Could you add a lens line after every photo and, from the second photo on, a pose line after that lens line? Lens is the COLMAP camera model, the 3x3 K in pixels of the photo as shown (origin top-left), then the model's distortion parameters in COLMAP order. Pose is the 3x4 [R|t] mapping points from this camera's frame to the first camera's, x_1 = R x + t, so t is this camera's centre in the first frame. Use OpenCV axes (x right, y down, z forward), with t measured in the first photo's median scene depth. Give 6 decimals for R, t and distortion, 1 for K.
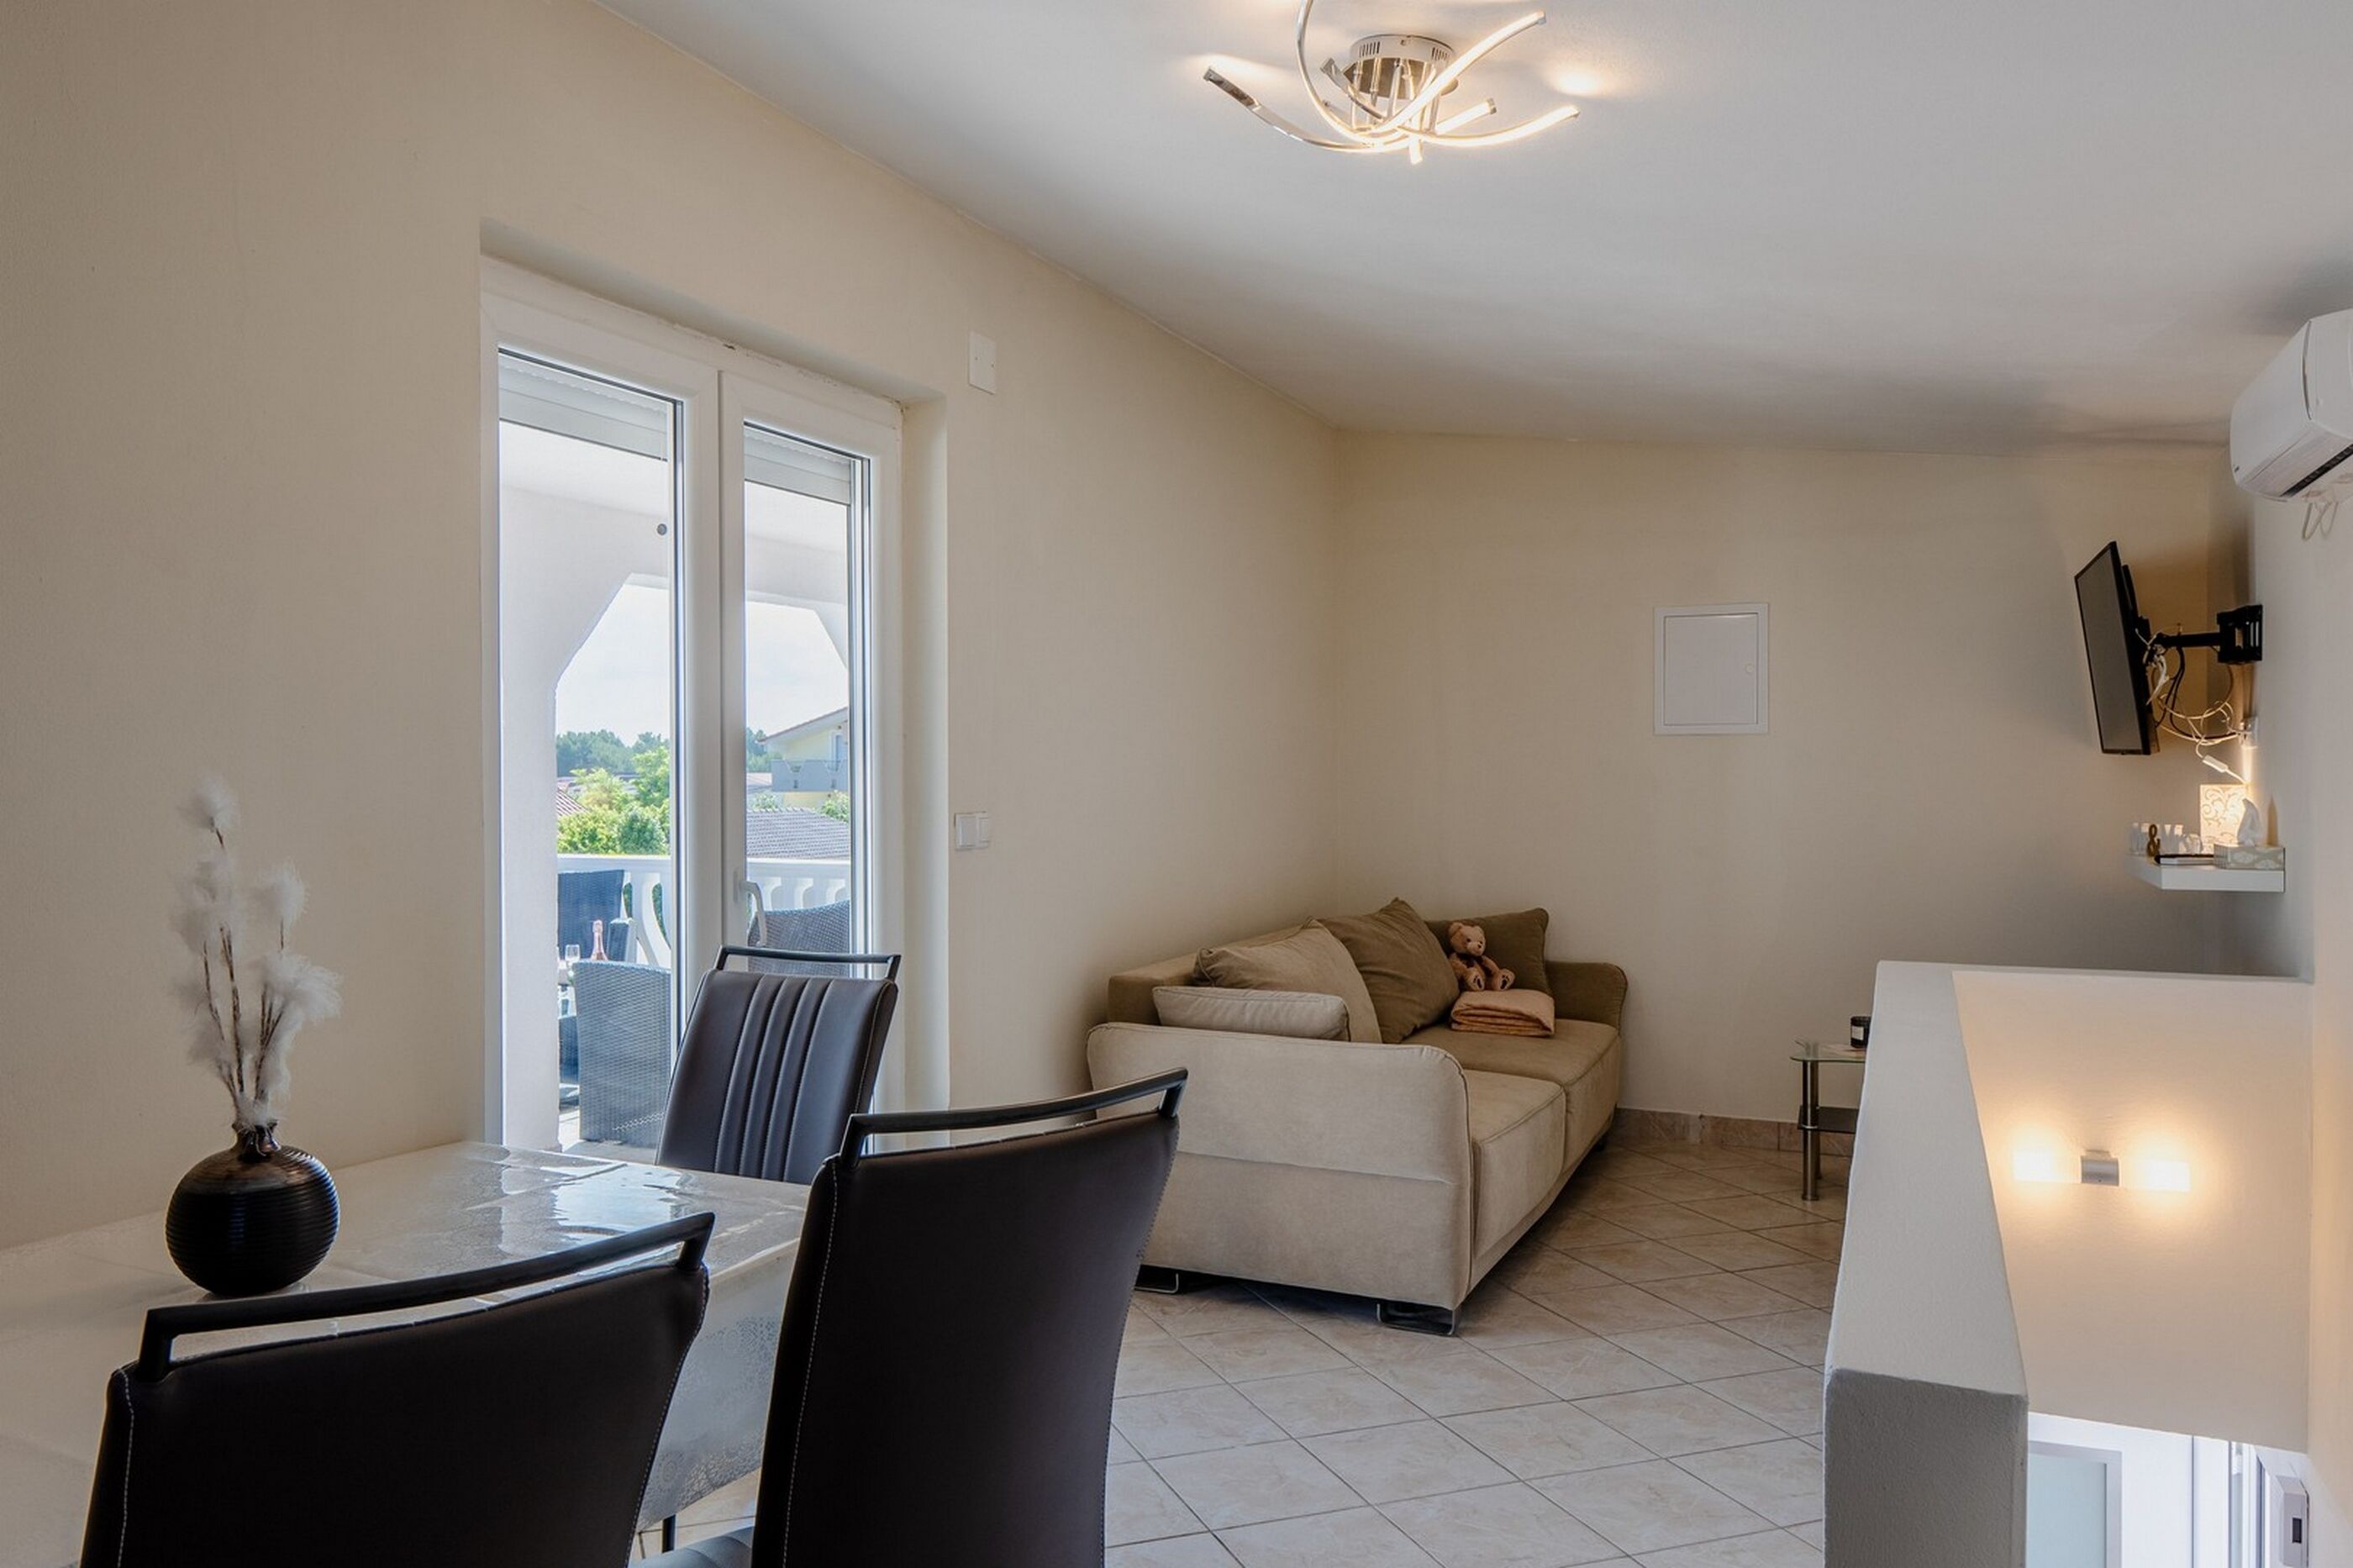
lens RADIAL K [[1692.5, 0, 1067.8], [0, 1692.5, 782.8], [0, 0, 1]] dist [-0.002144, 0.000297]
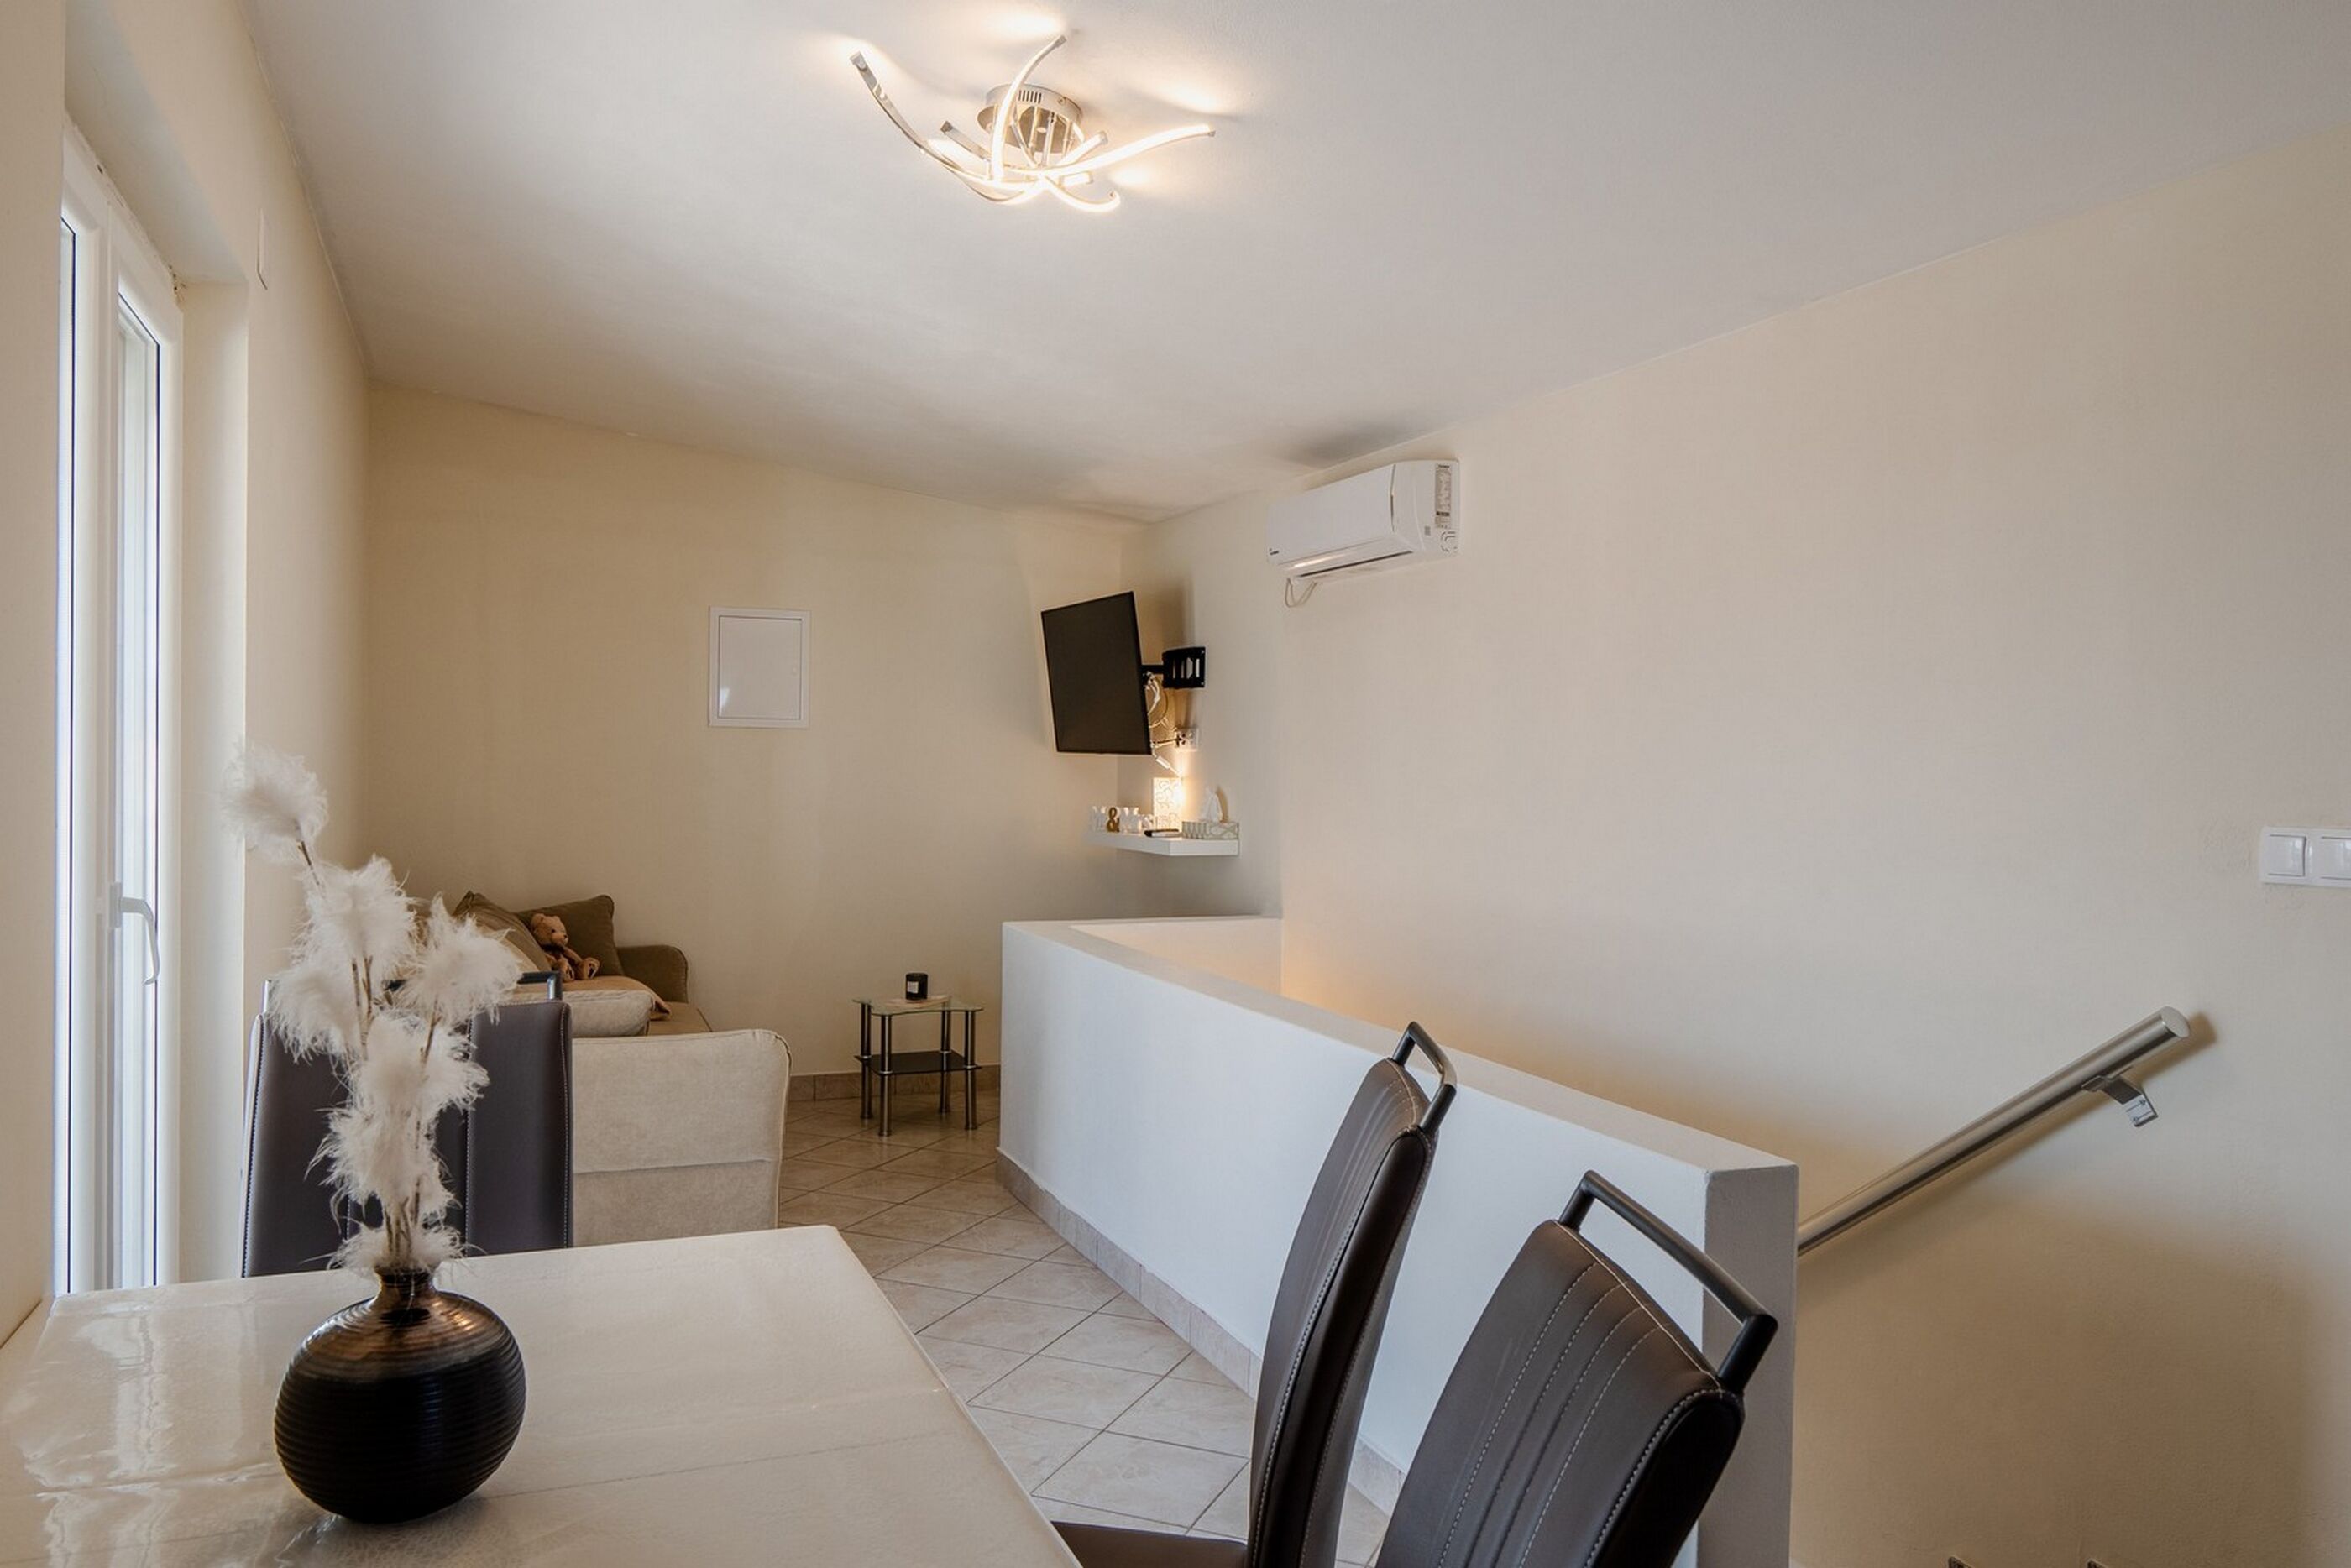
lens RADIAL K [[1645.8, 0, 1175.5], [0, 1645.8, 784.0], [0, 0, 1]] dist [0.007492, -0.002818]
pose [[0.654882, 0.003298, 0.755724, -0.279527], [-0.010019, 0.999940, 0.004318, 0.000277], [-0.755665, -0.010399, 0.654876, 0.118525]]
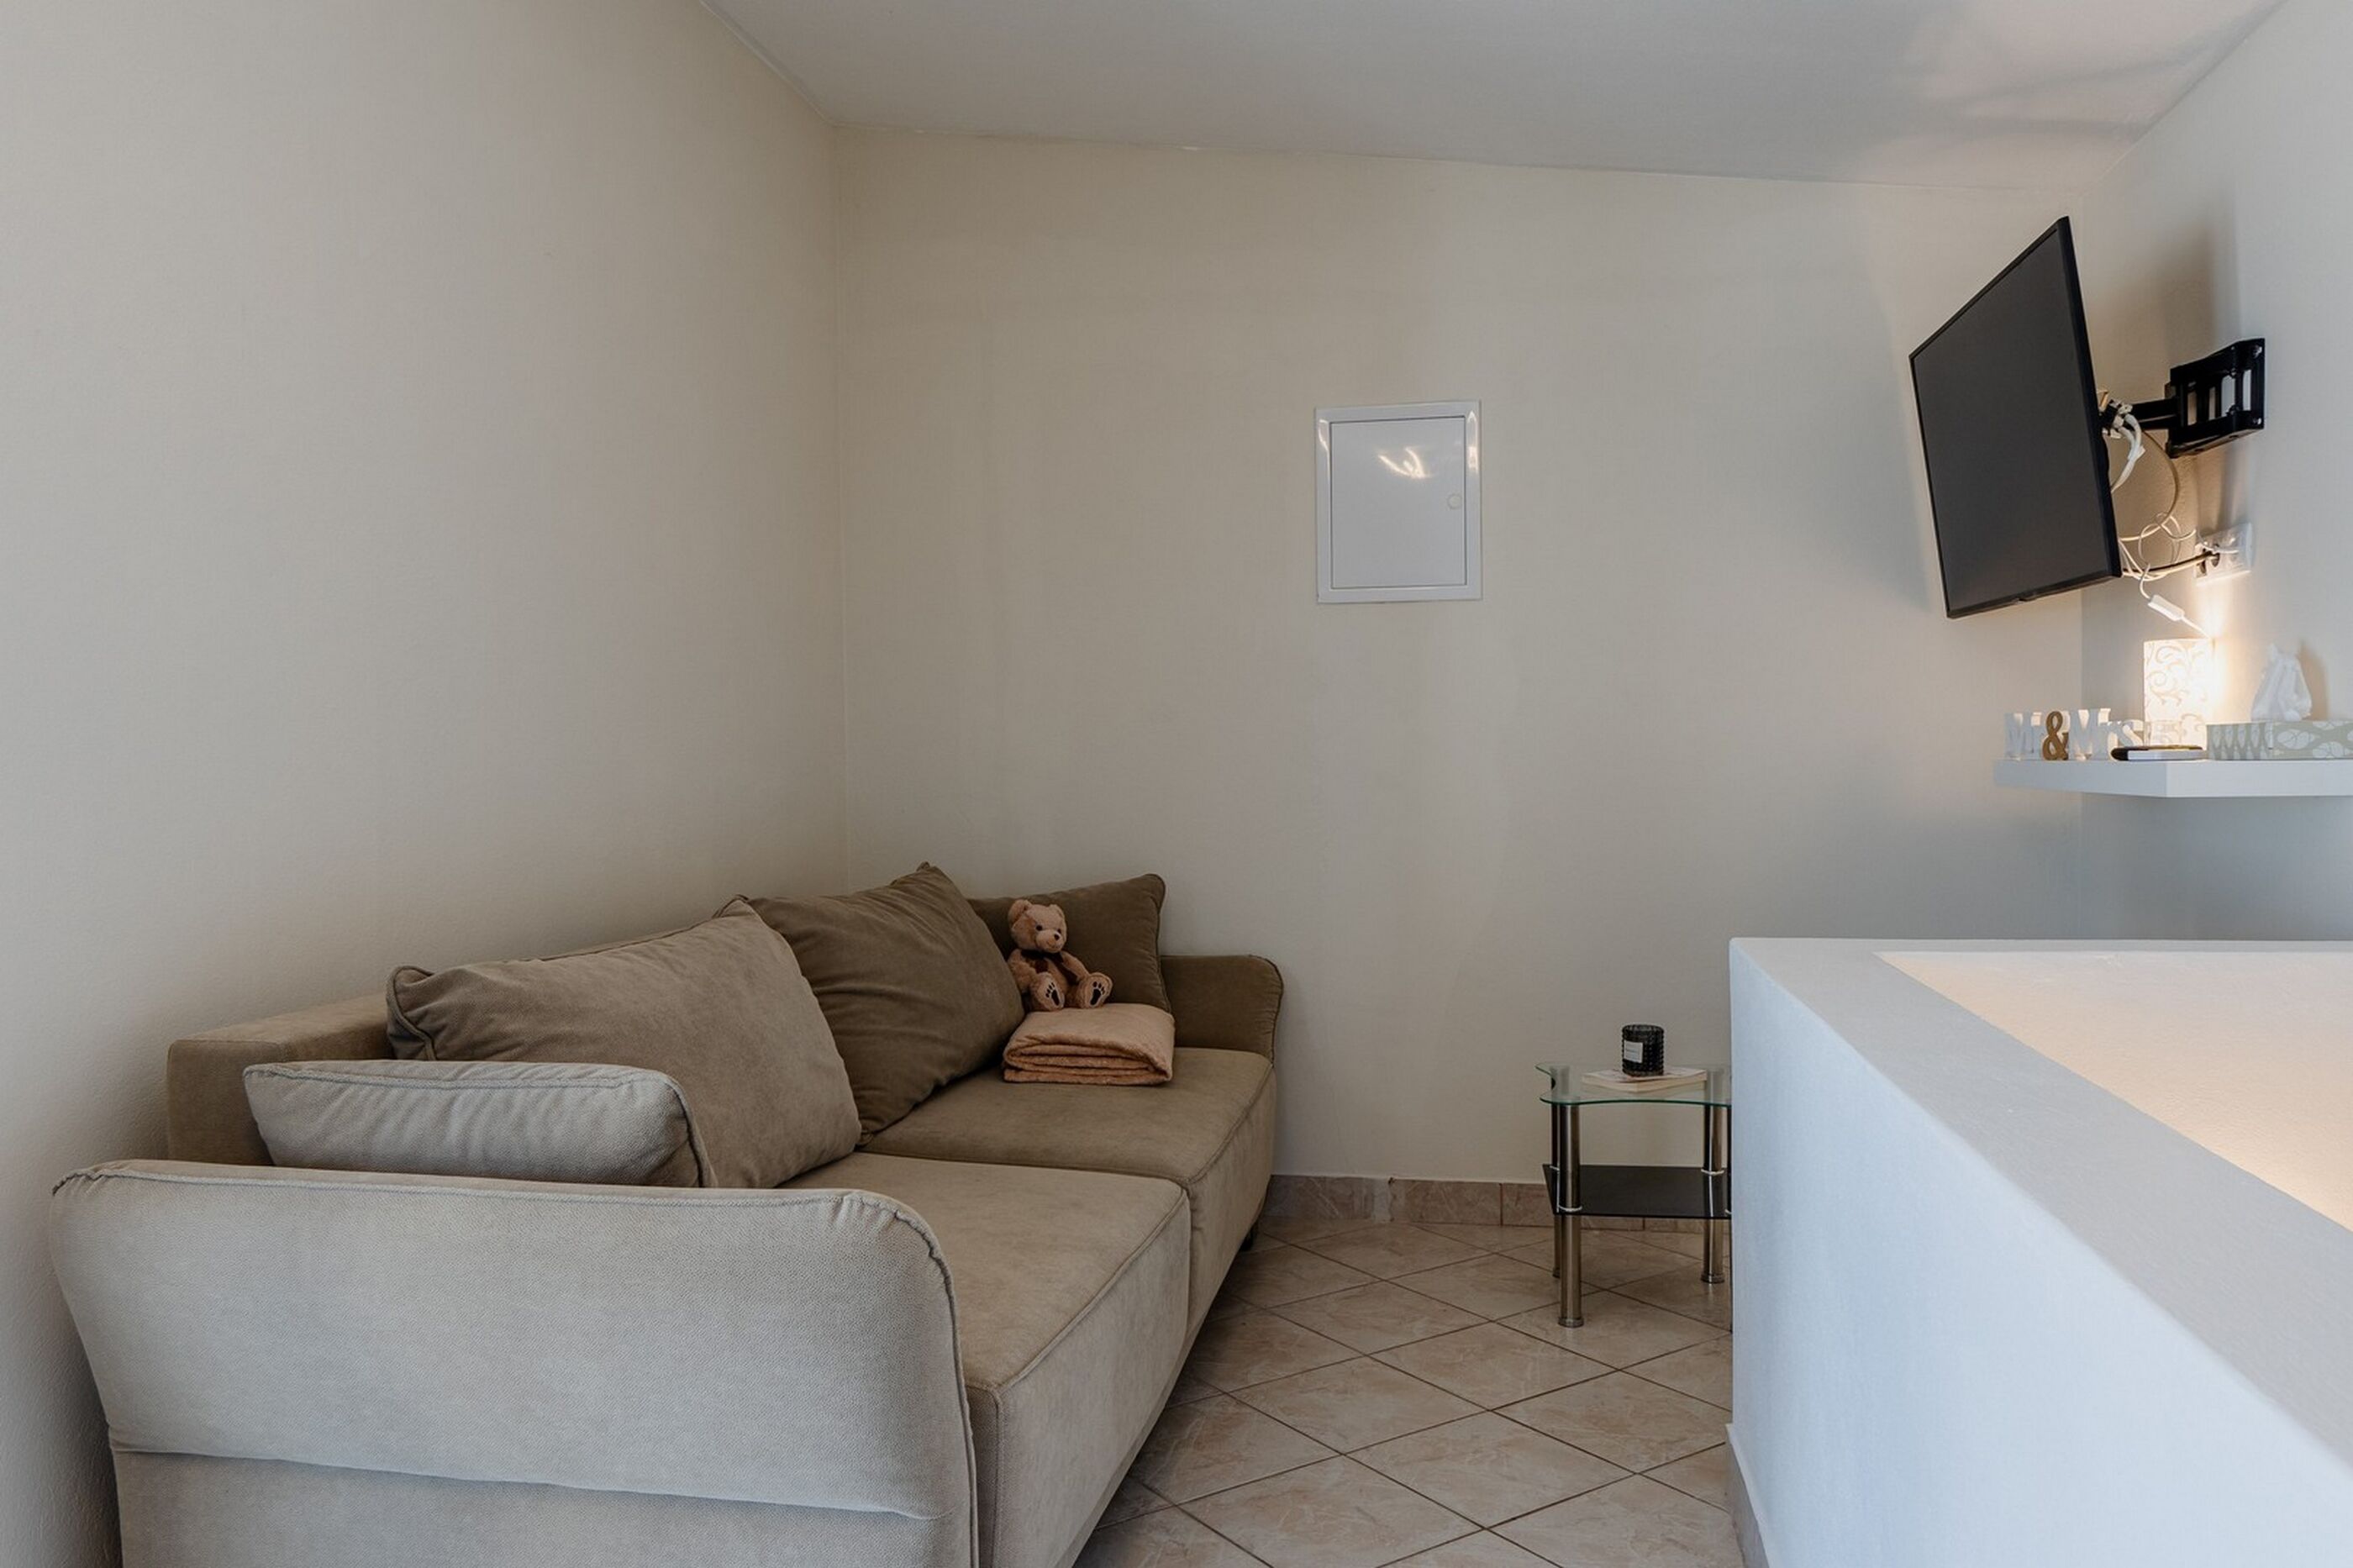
lens RADIAL K [[1703.4, 0, 1177.5], [0, 1703.4, 805.2], [0, 0, 1]] dist [-0.006074, -0.005232]
pose [[0.962783, -0.017266, 0.269723, 0.133729], [0.012424, 0.999730, 0.019646, 0.041373], [-0.269989, -0.015564, 0.962737, 0.438889]]
